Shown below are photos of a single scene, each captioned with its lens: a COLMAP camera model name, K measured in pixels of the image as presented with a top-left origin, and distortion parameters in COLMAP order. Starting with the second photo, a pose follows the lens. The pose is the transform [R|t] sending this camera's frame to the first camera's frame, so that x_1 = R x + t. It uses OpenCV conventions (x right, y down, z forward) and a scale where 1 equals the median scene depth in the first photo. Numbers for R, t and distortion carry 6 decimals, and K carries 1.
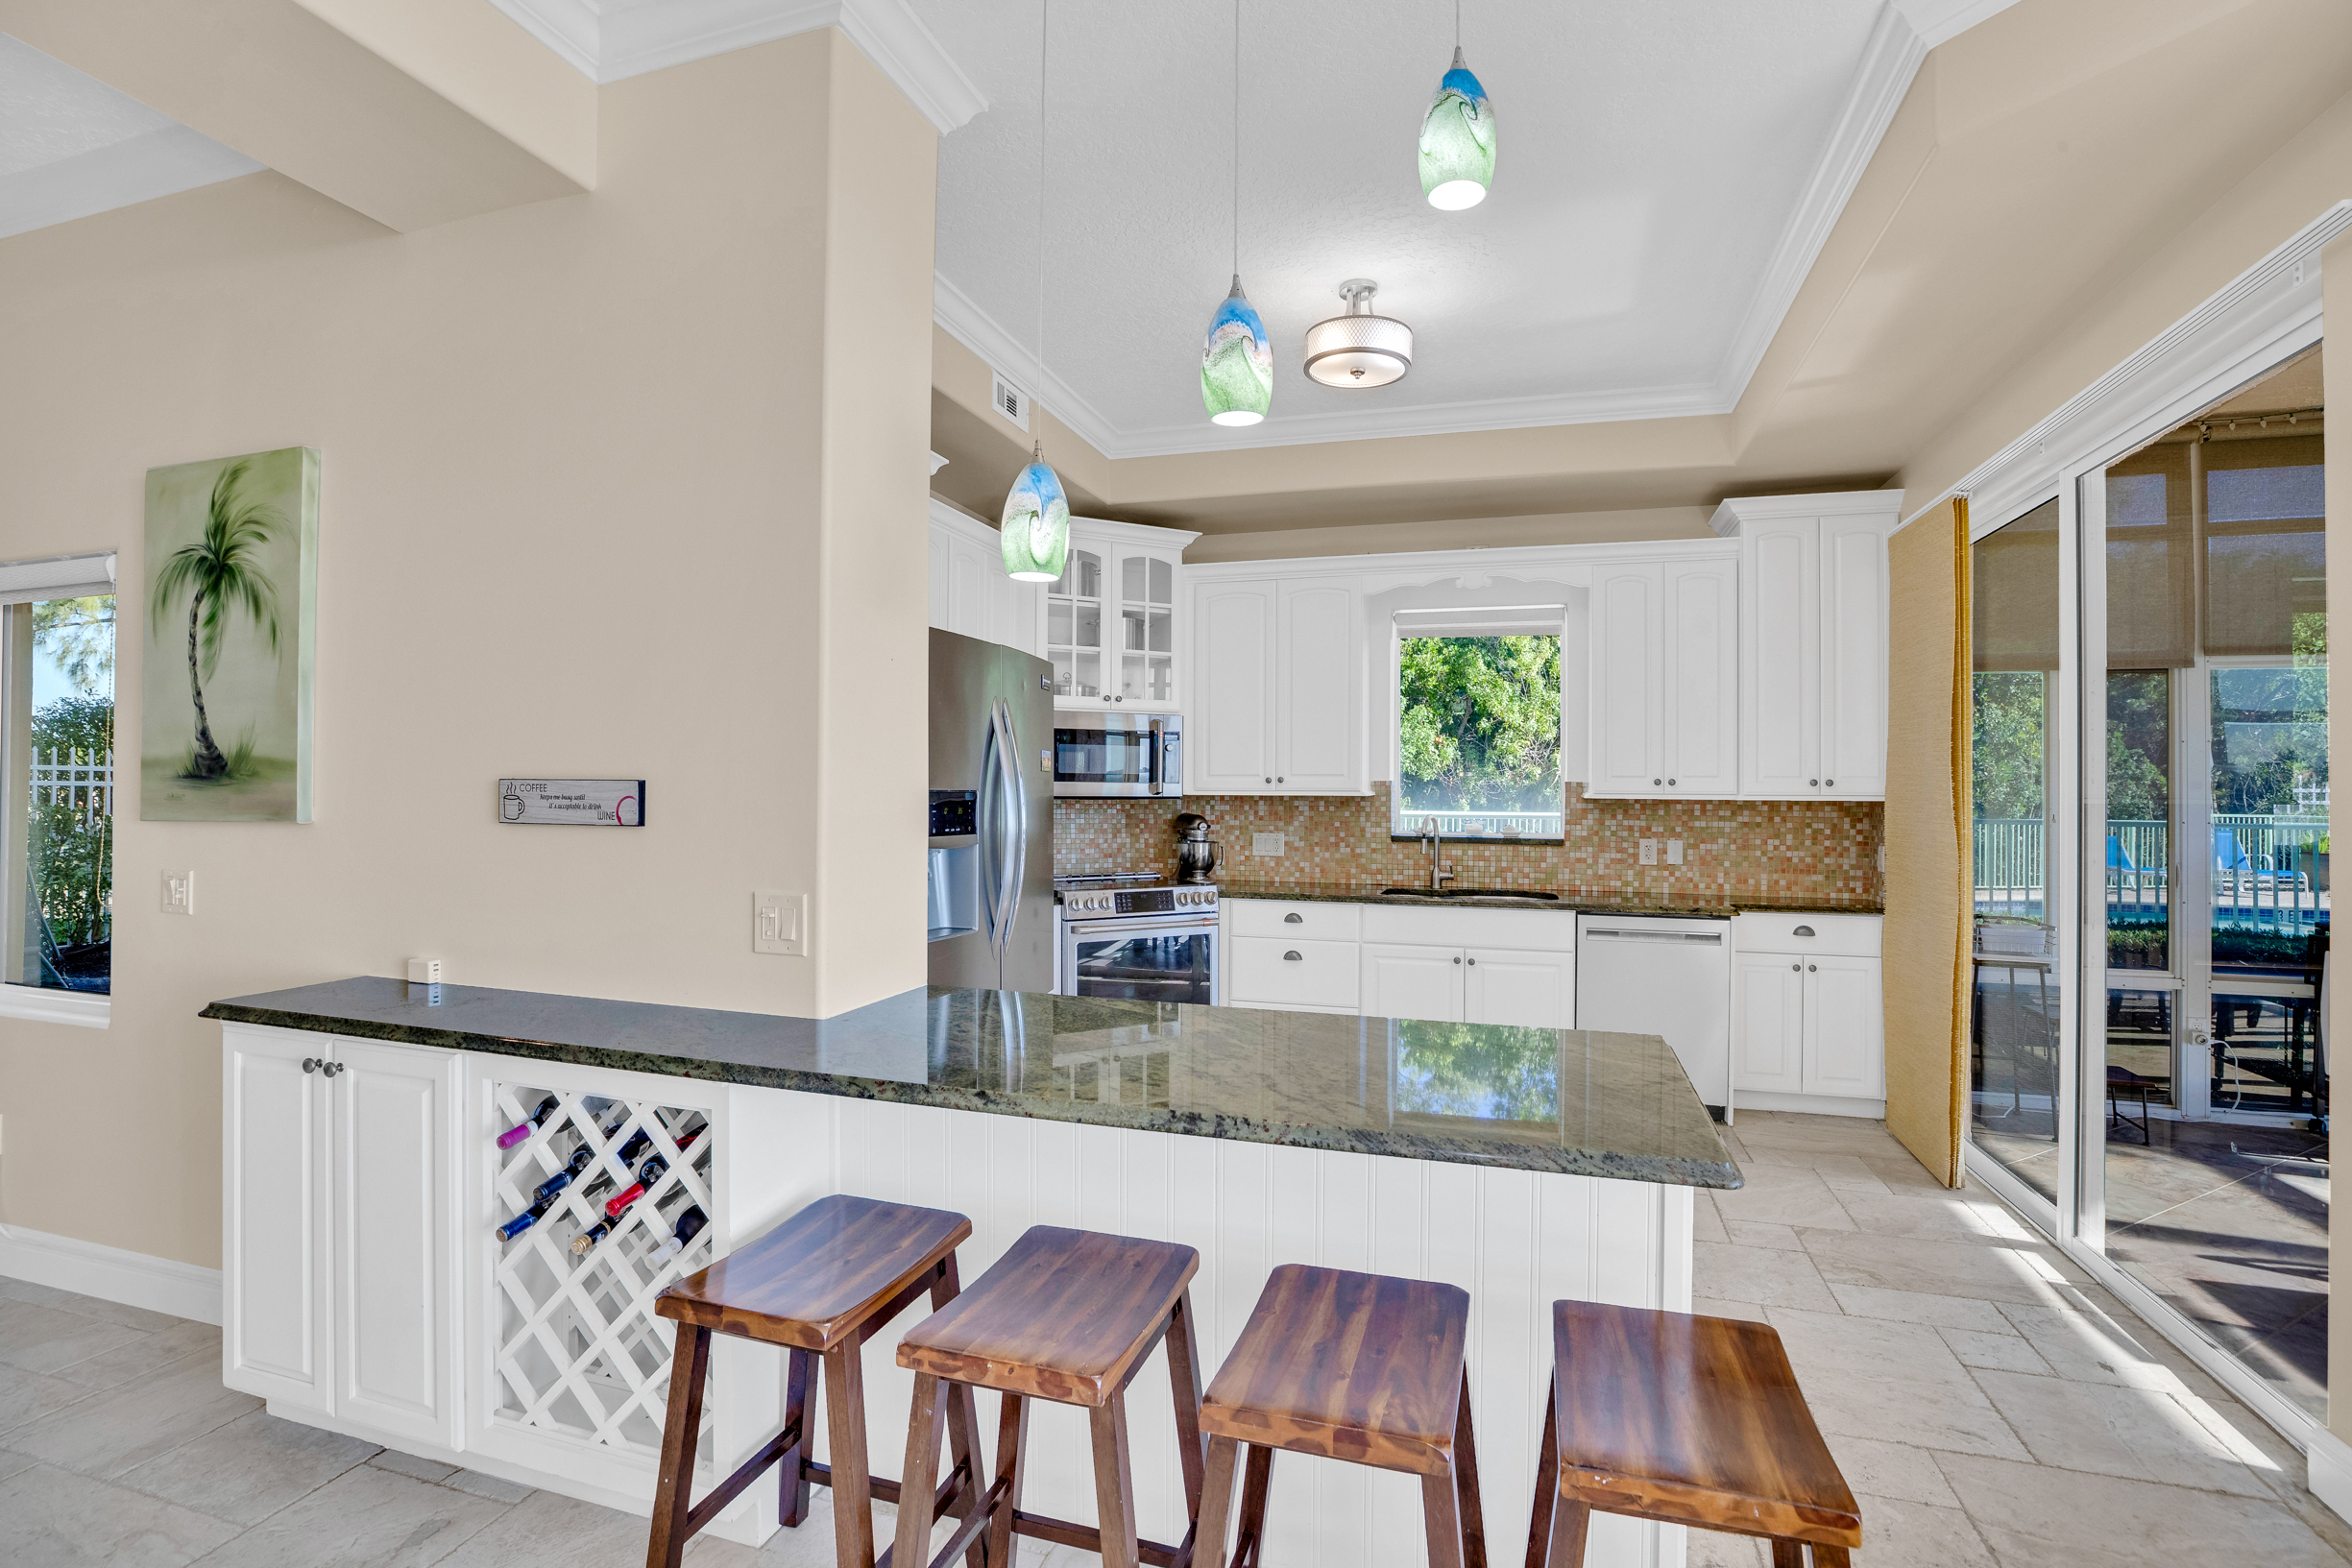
lens RADIAL K [[1077.8, 0, 1184.8], [0, 1077.8, 781.6], [0, 0, 1]] dist [-0.038796, 0.007678]
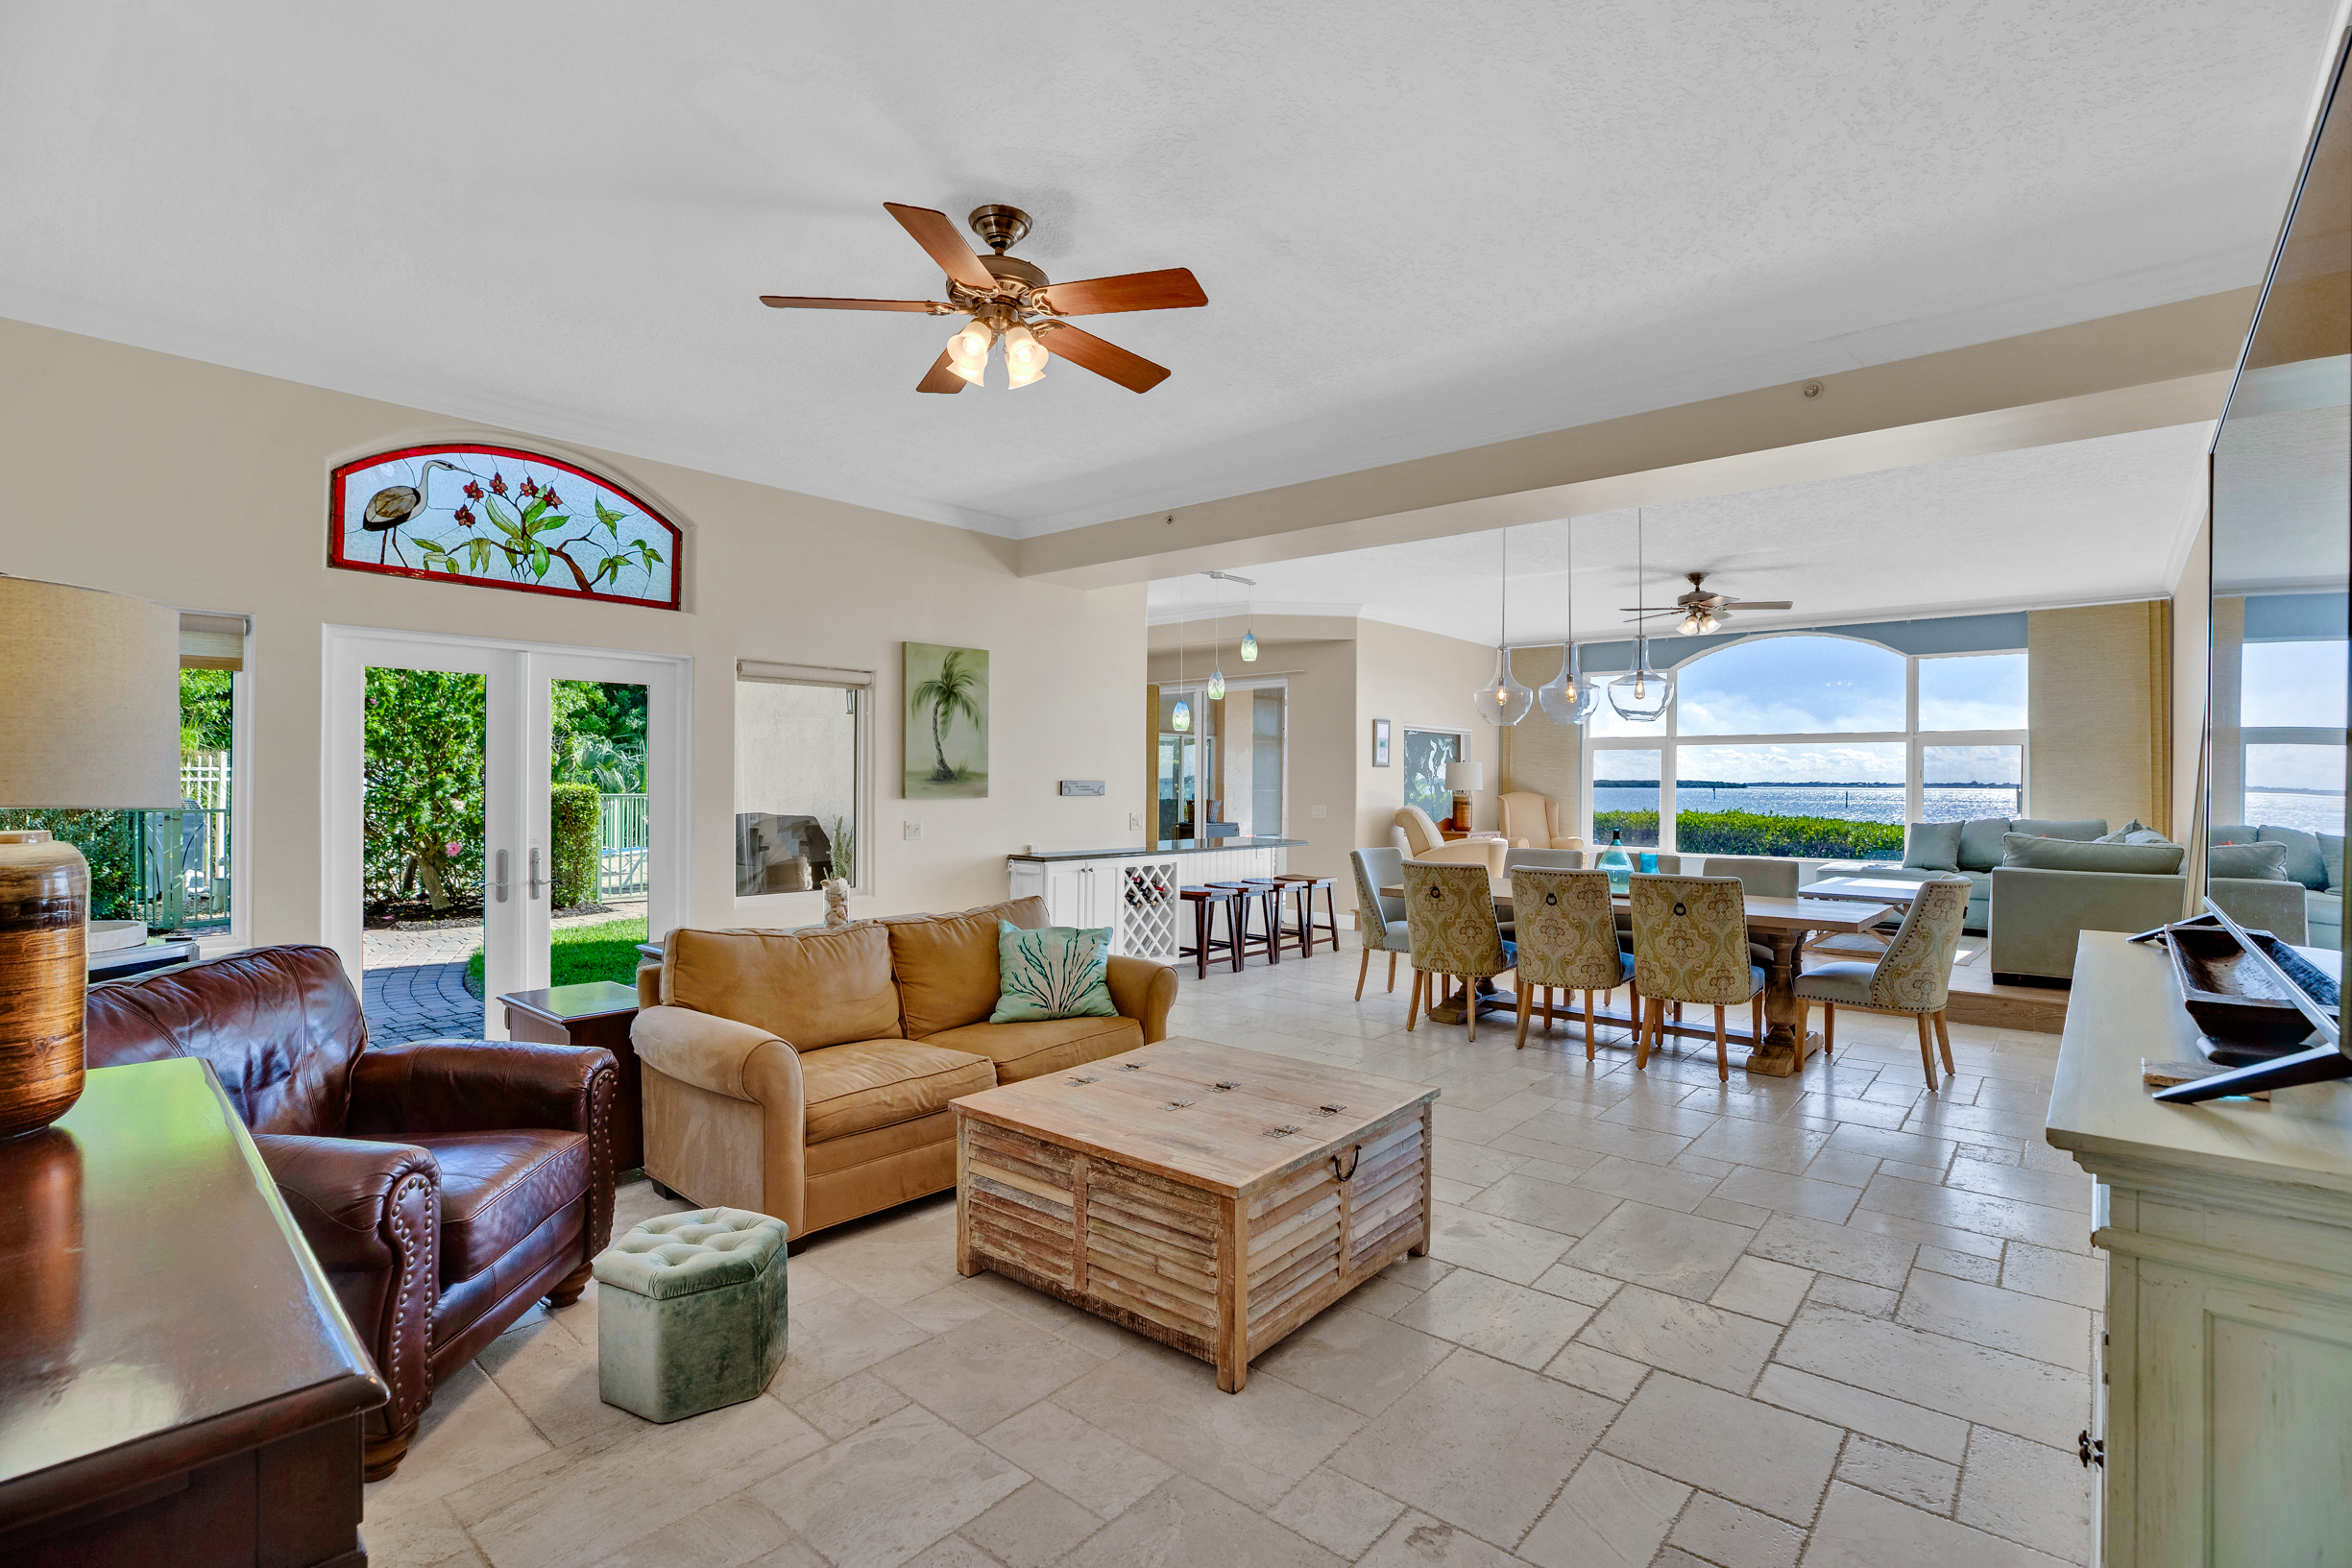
lens RADIAL K [[1077.8, 0, 1188.9], [0, 1077.8, 778.6], [0, 0, 1]] dist [-0.038796, 0.007678]
pose [[0.401203, -0.003673, 0.915982, -1.575984], [-0.011633, 0.999891, 0.009105, -0.018974], [-0.915915, -0.014308, 0.401116, -0.261716]]
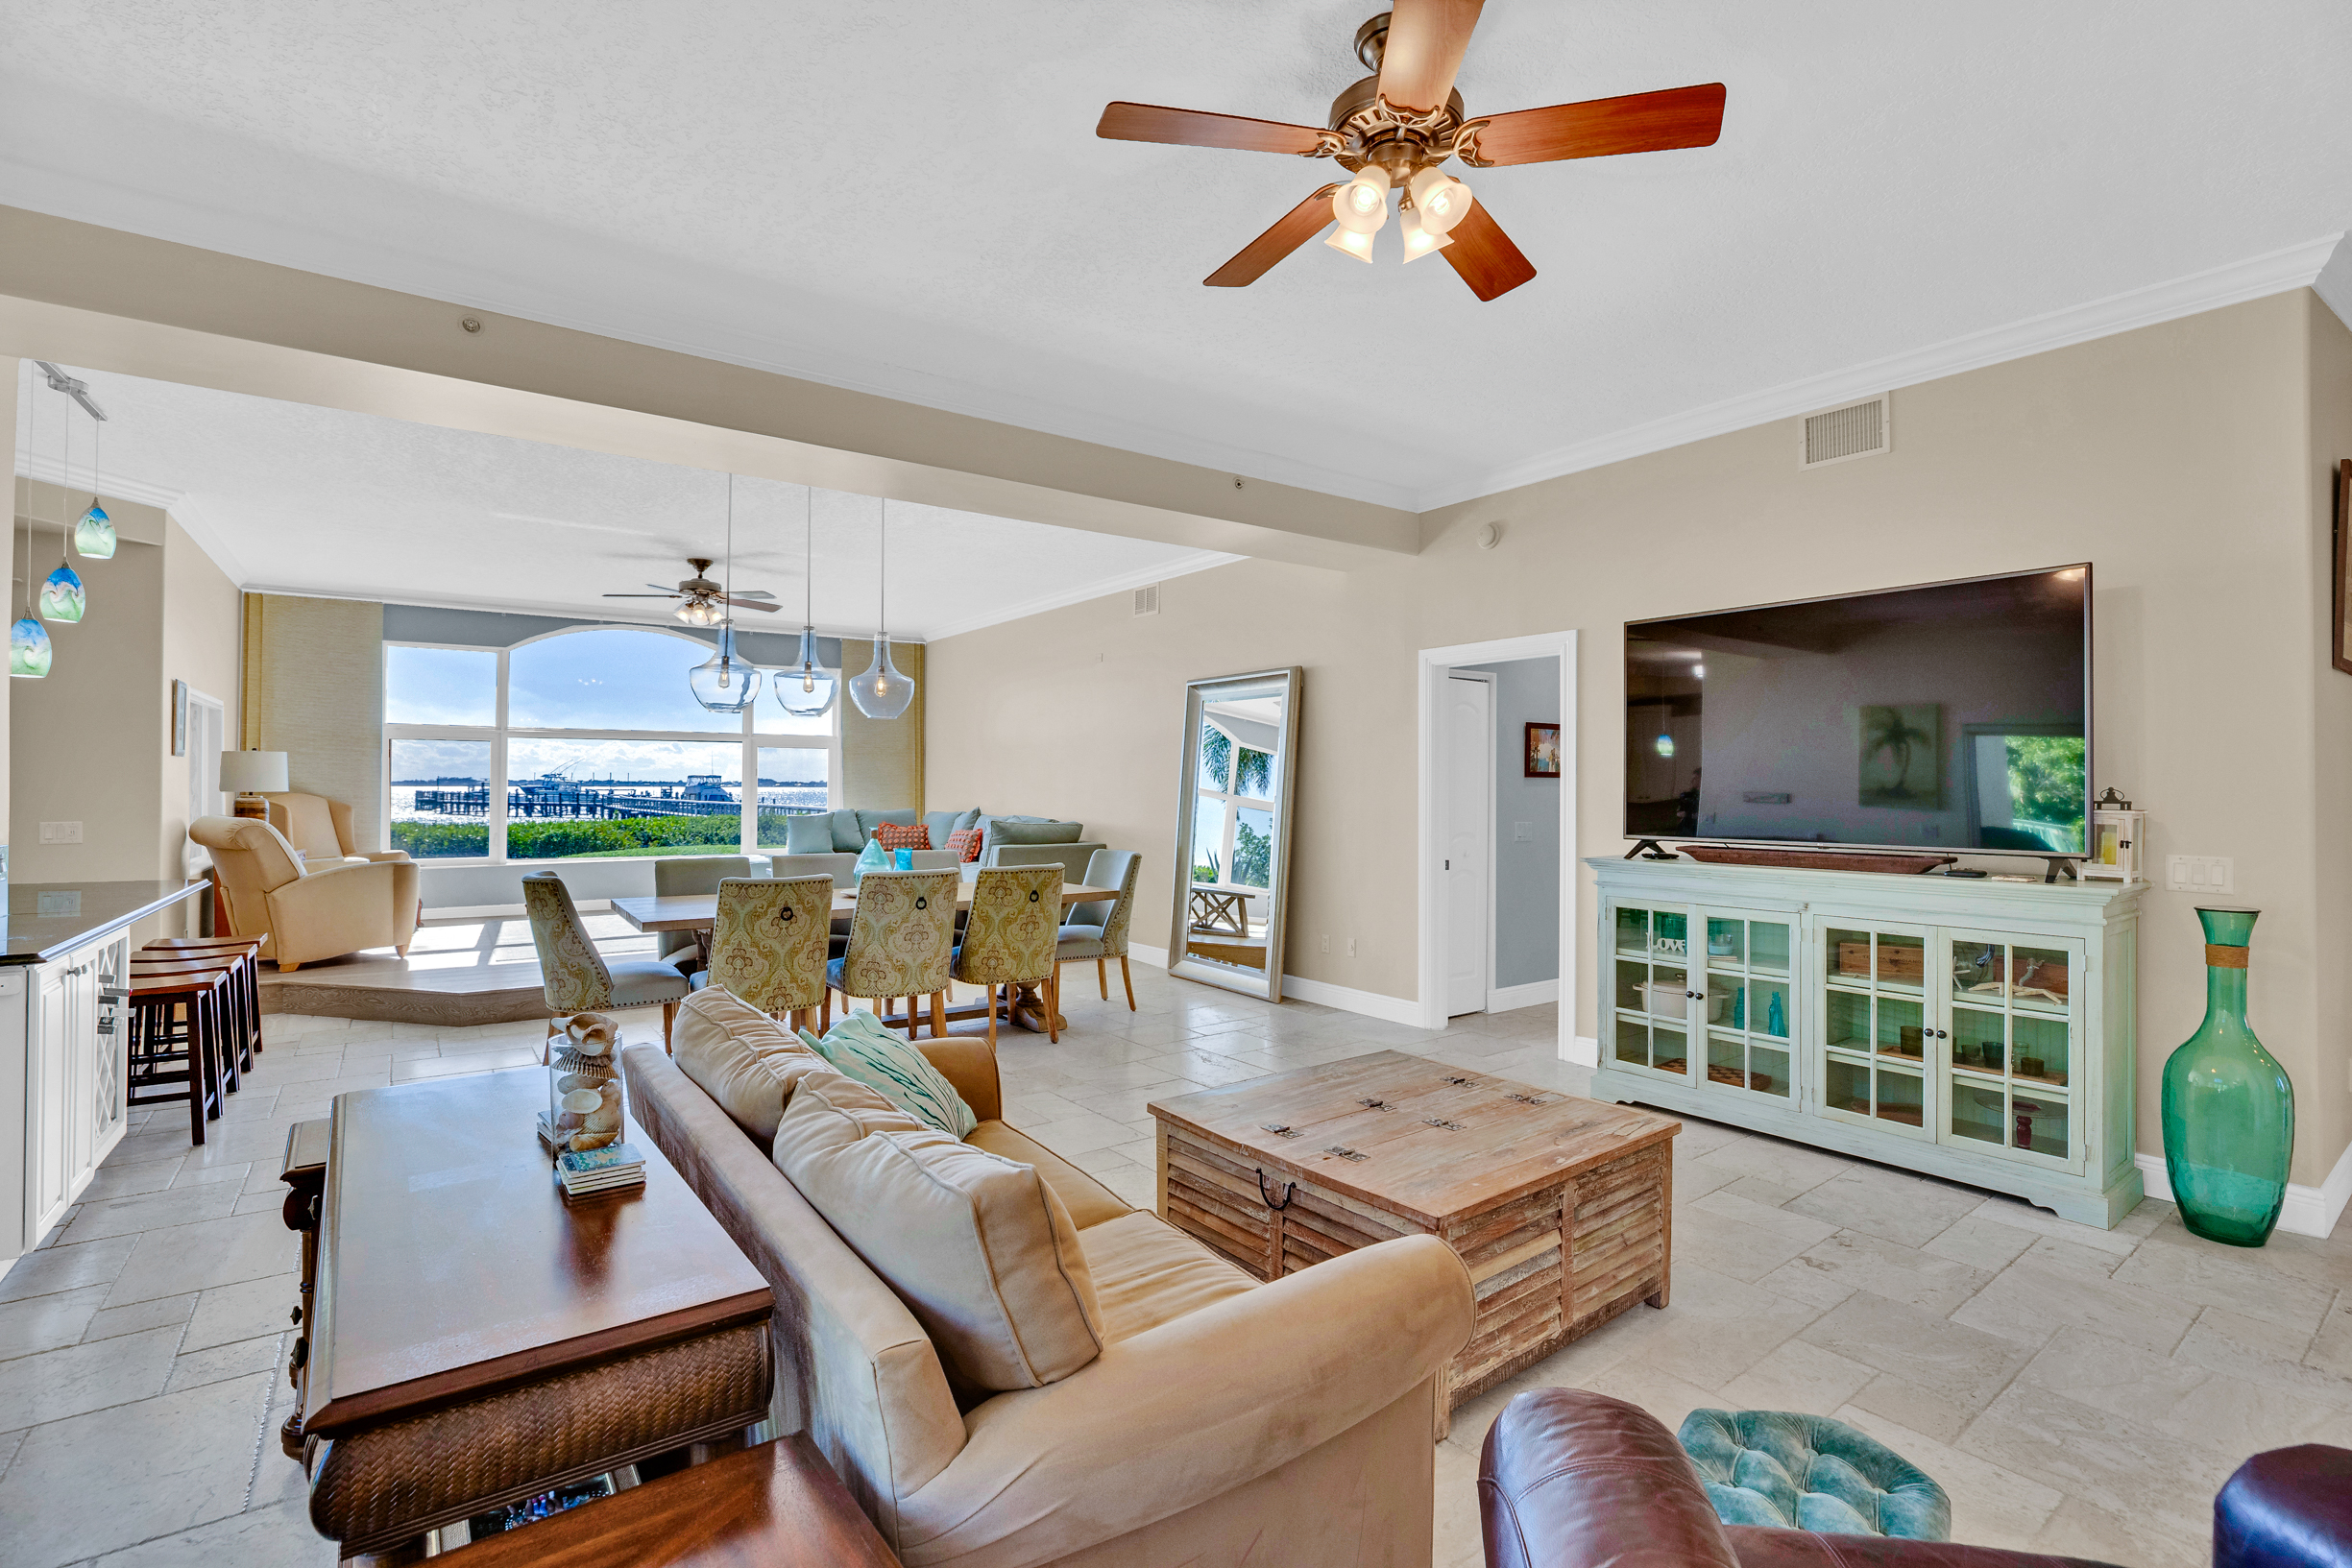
lens RADIAL K [[1077.8, 0, 1186.5], [0, 1077.8, 776.4], [0, 0, 1]] dist [-0.038796, 0.007678]
pose [[-0.802848, -0.005116, 0.596161, -1.252625], [-0.014069, 0.999847, -0.010365, -0.006192], [-0.596017, -0.016709, -0.802798, 0.527364]]
